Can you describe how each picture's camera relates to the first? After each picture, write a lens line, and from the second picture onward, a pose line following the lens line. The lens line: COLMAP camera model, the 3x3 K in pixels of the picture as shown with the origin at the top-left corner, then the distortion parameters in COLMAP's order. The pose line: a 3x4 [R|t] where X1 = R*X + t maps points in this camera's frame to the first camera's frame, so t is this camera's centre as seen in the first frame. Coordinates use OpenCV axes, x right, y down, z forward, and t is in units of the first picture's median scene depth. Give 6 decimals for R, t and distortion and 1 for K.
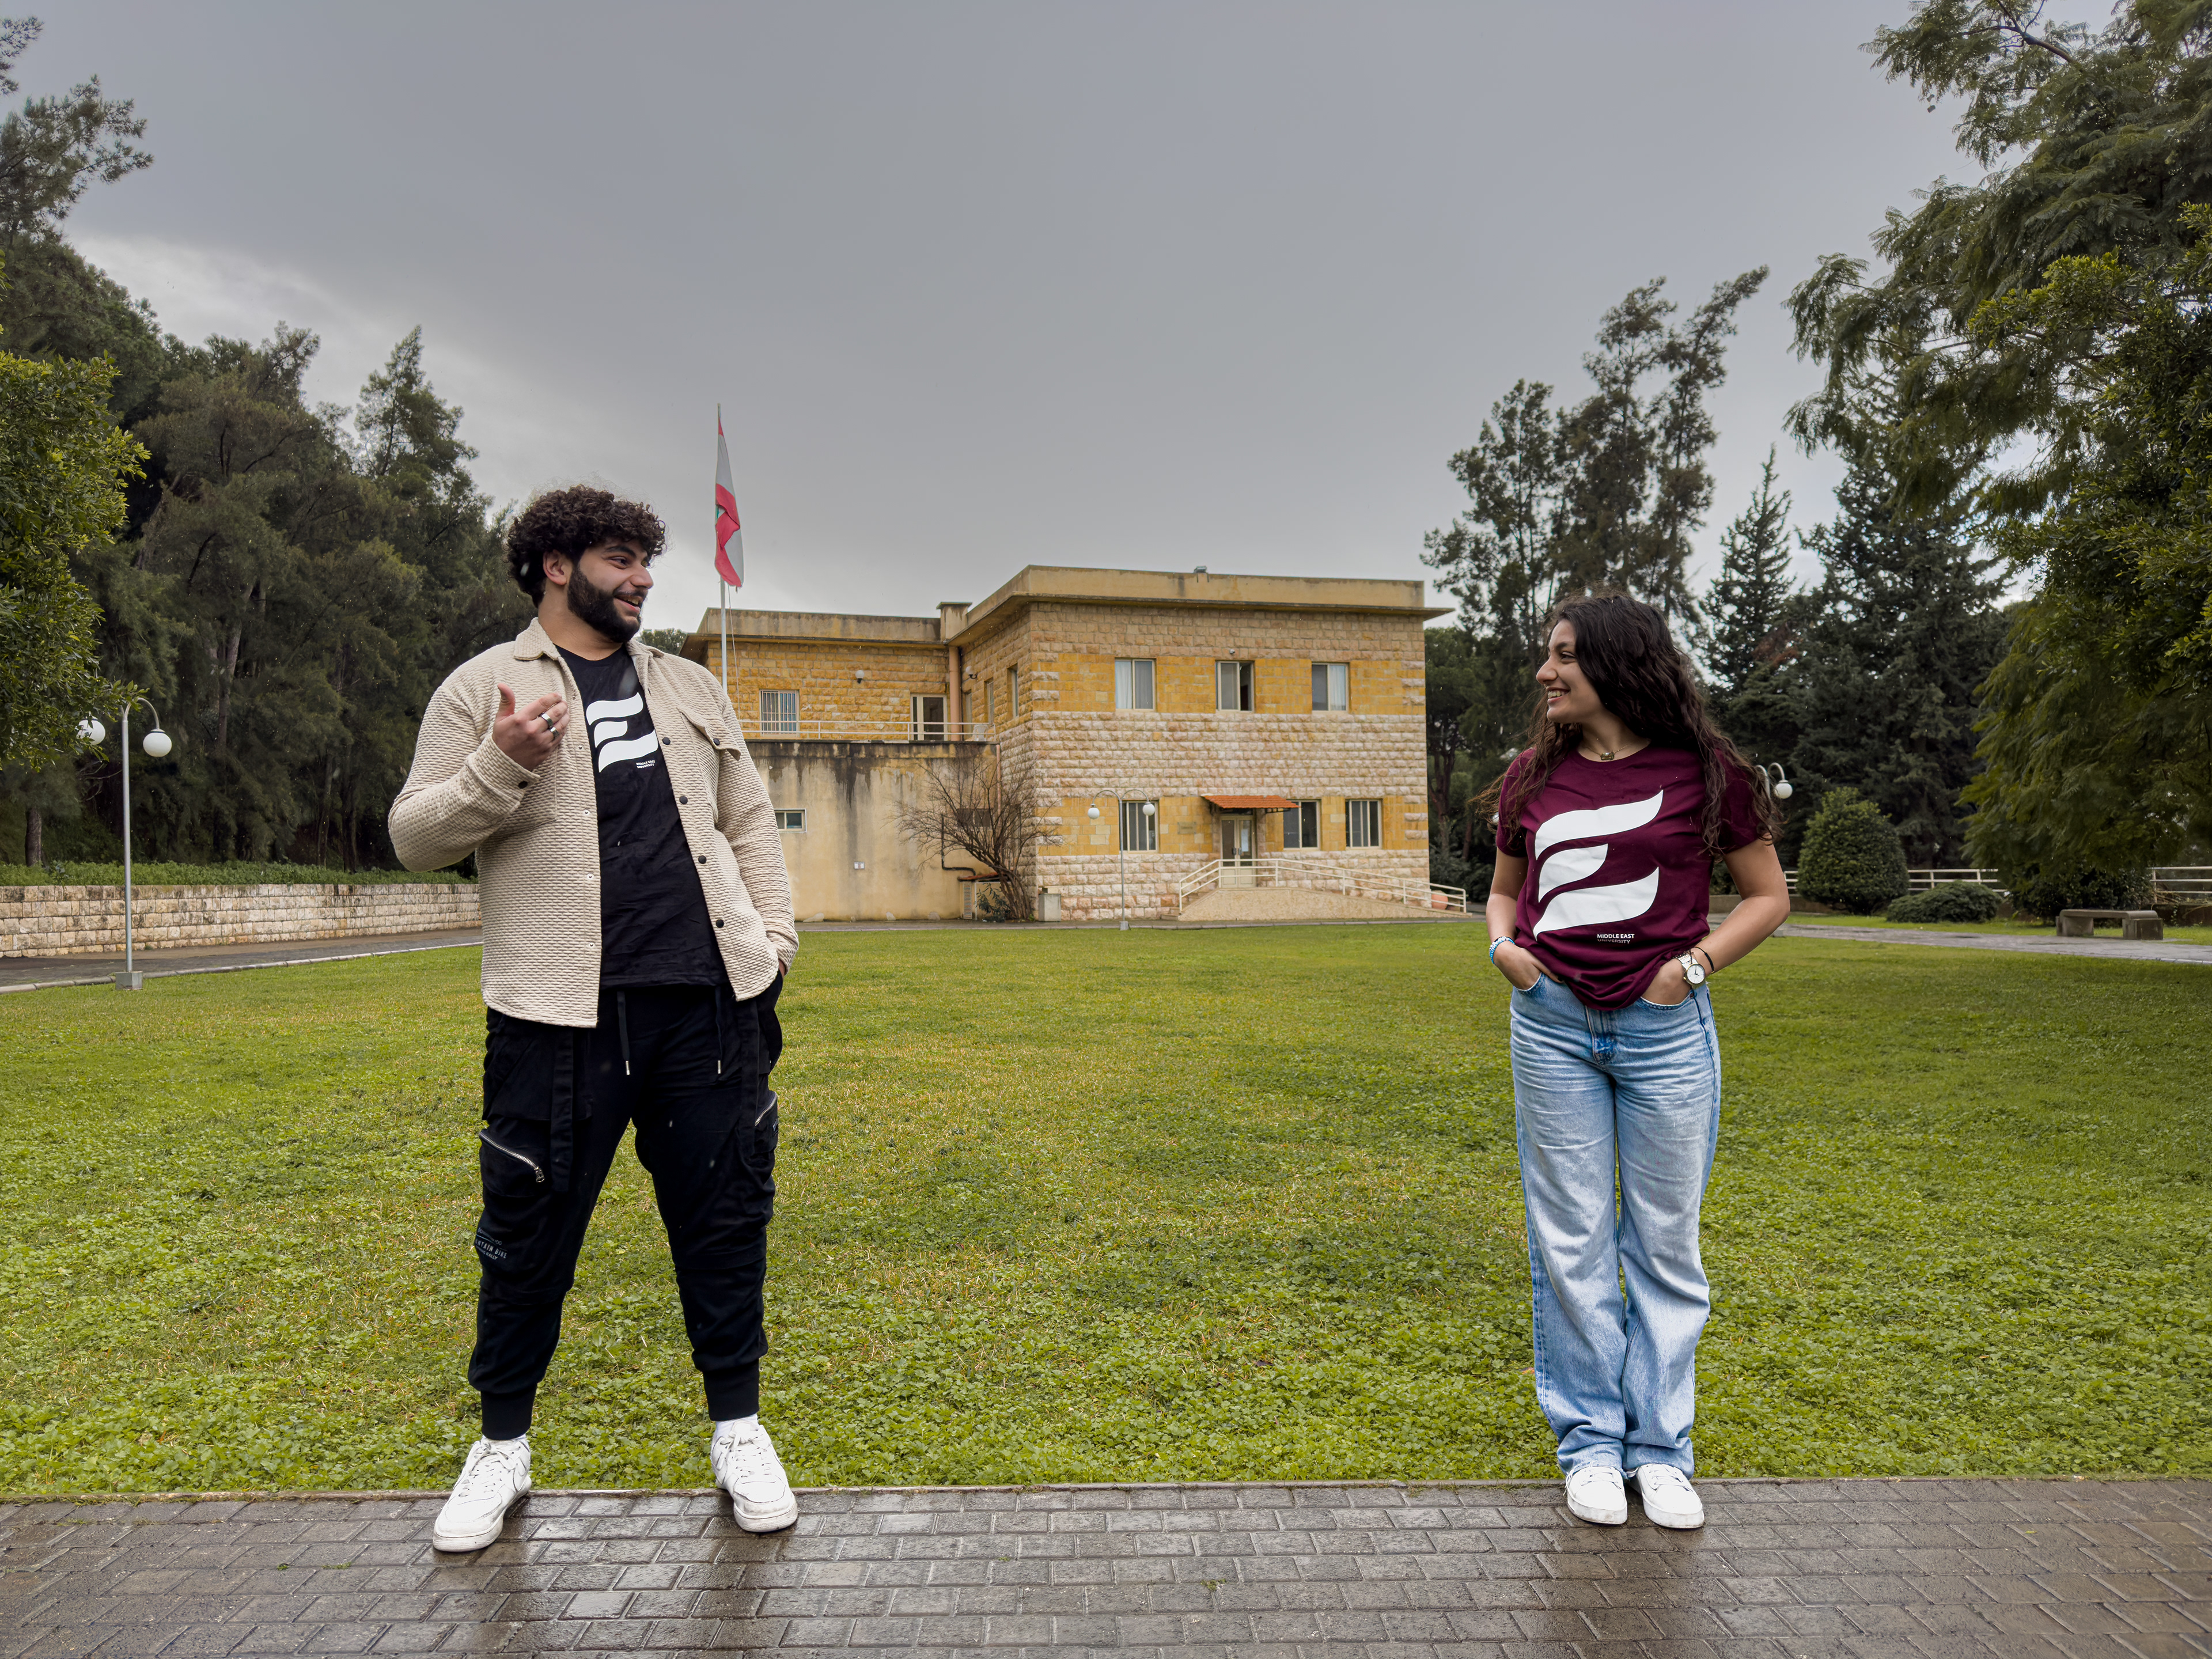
lens RADIAL K [[1556.6, 0, 1107.9], [0, 1556.6, 833.1], [0, 0, 1]] dist [0.003125, 0.000381]
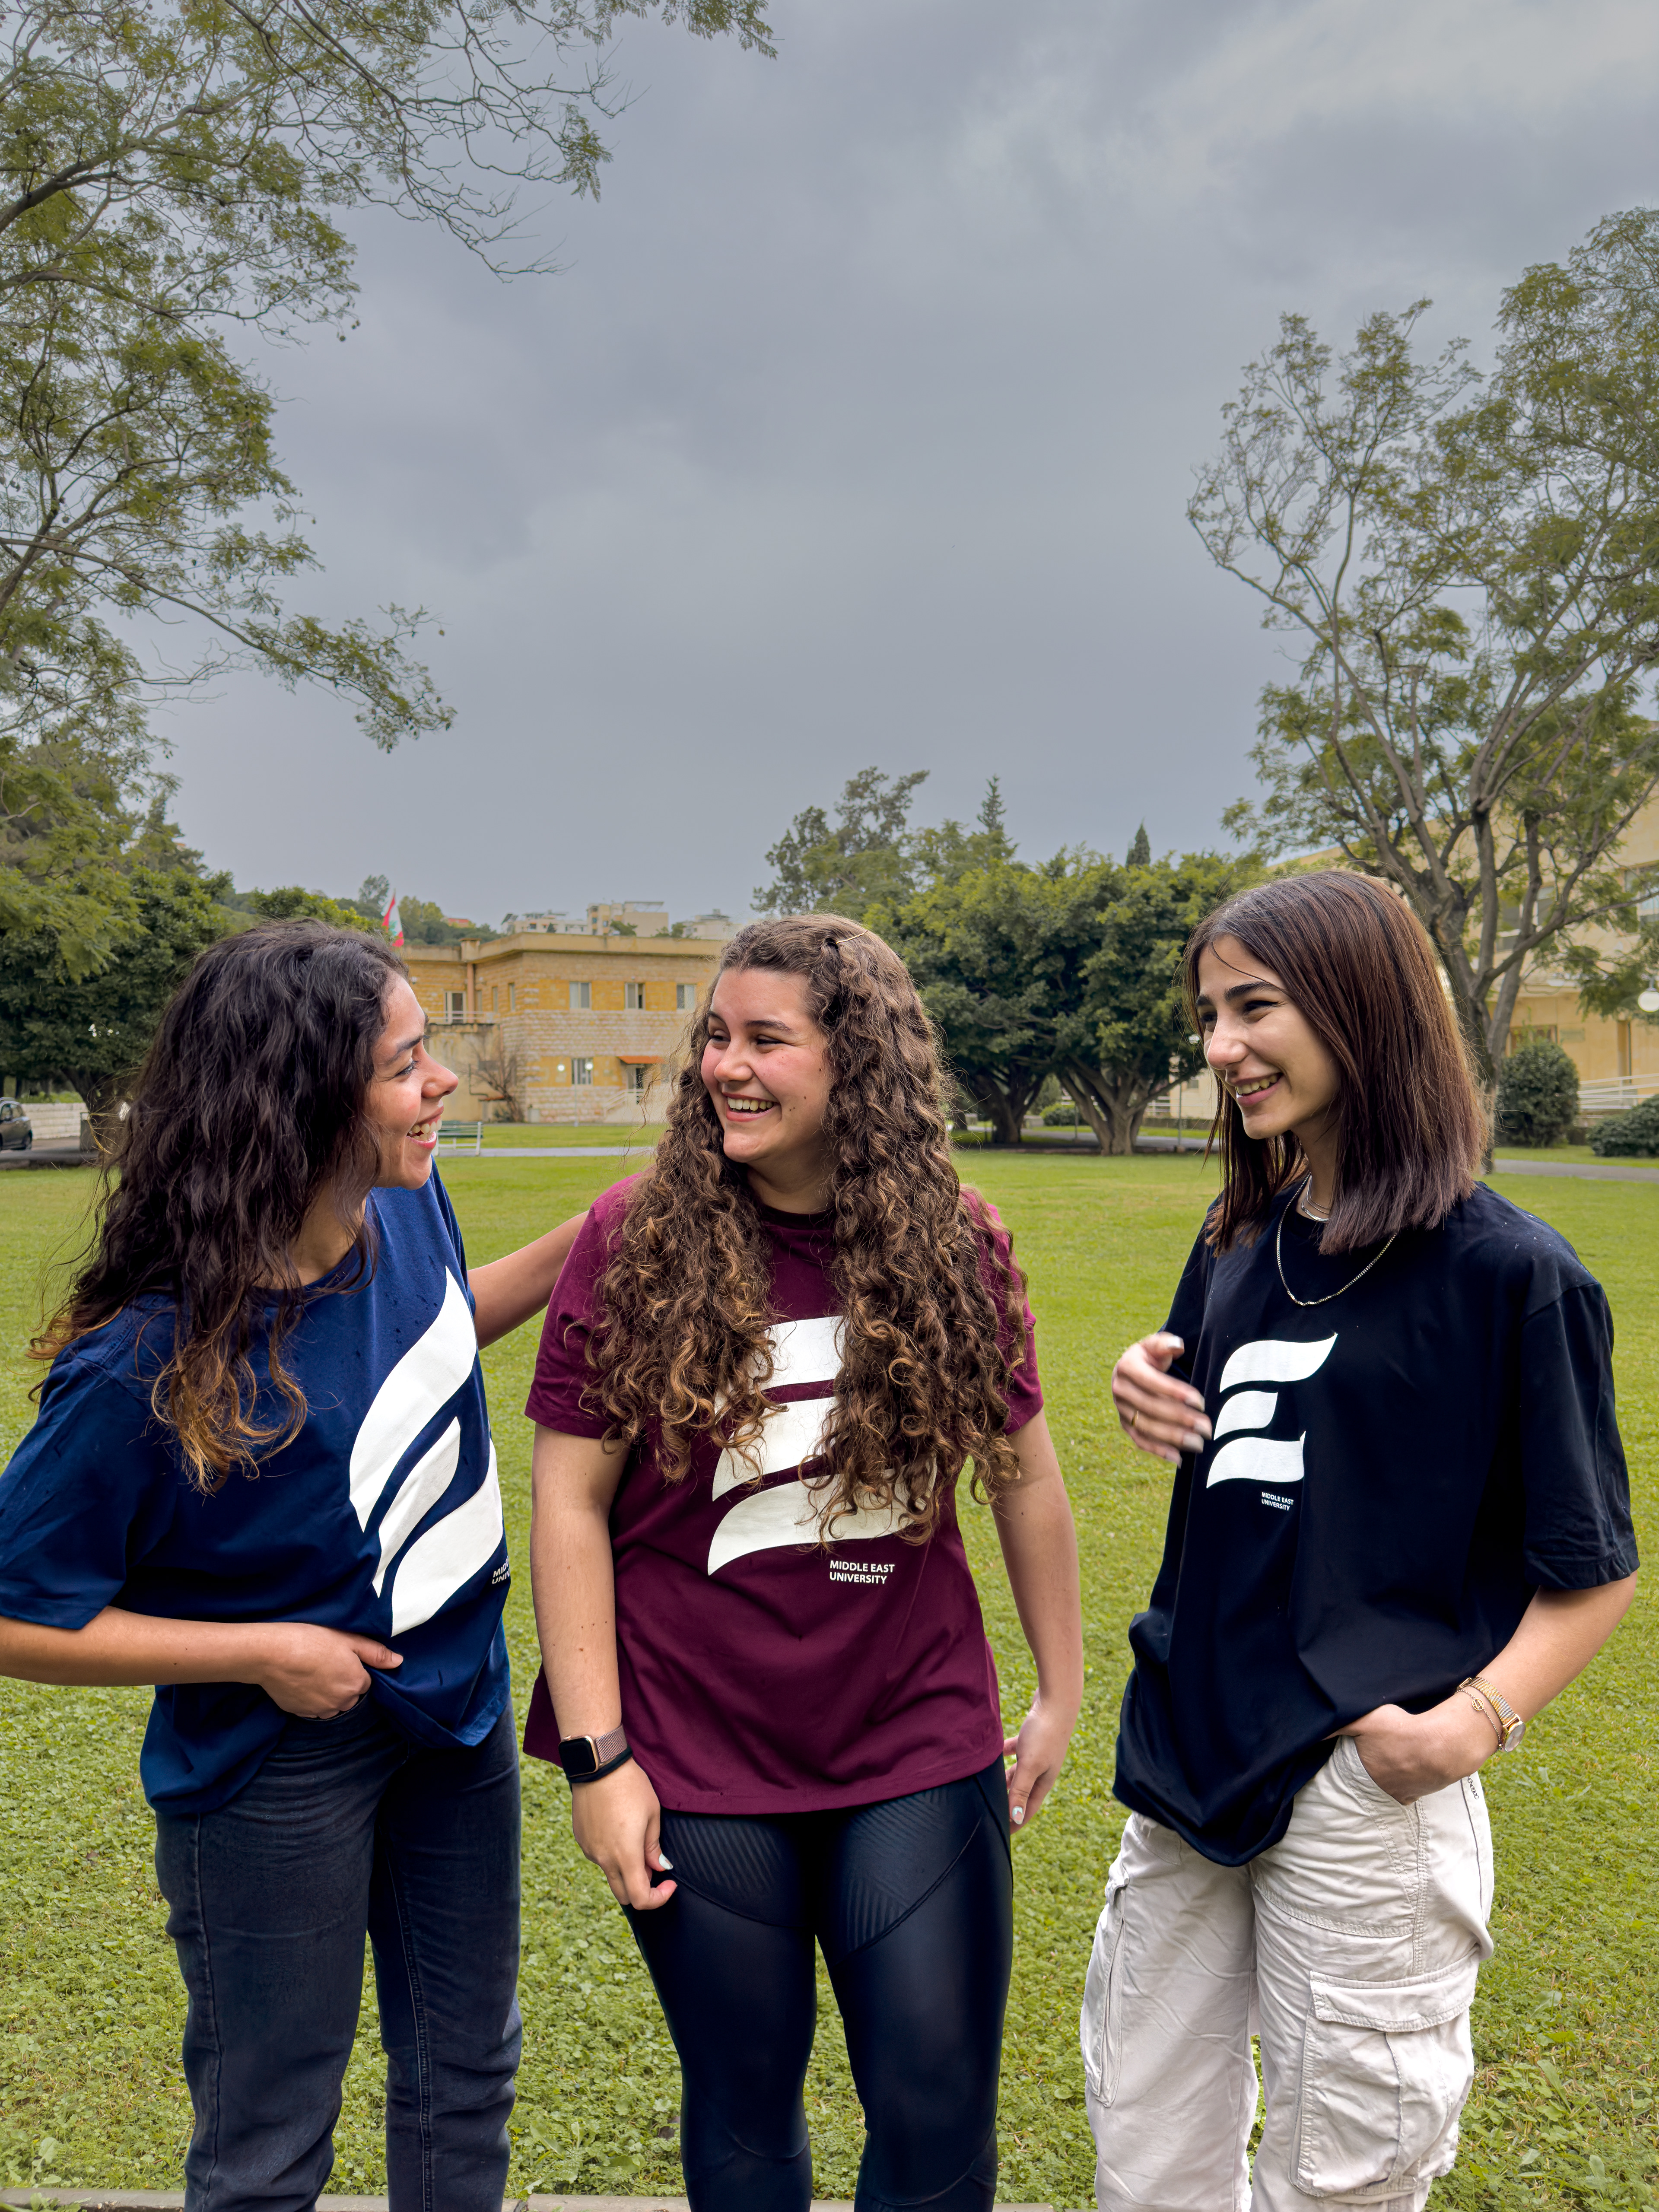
lens RADIAL K [[1556.6, 0, 822.1], [0, 1556.6, 1106.7], [0, 0, 1]] dist [0.003125, 0.000381]
pose [[0.980761, 0.003864, 0.195176, -0.056766], [-0.009509, 0.999563, 0.027996, -0.016182], [-0.194982, -0.029314, 0.980369, -0.807130]]
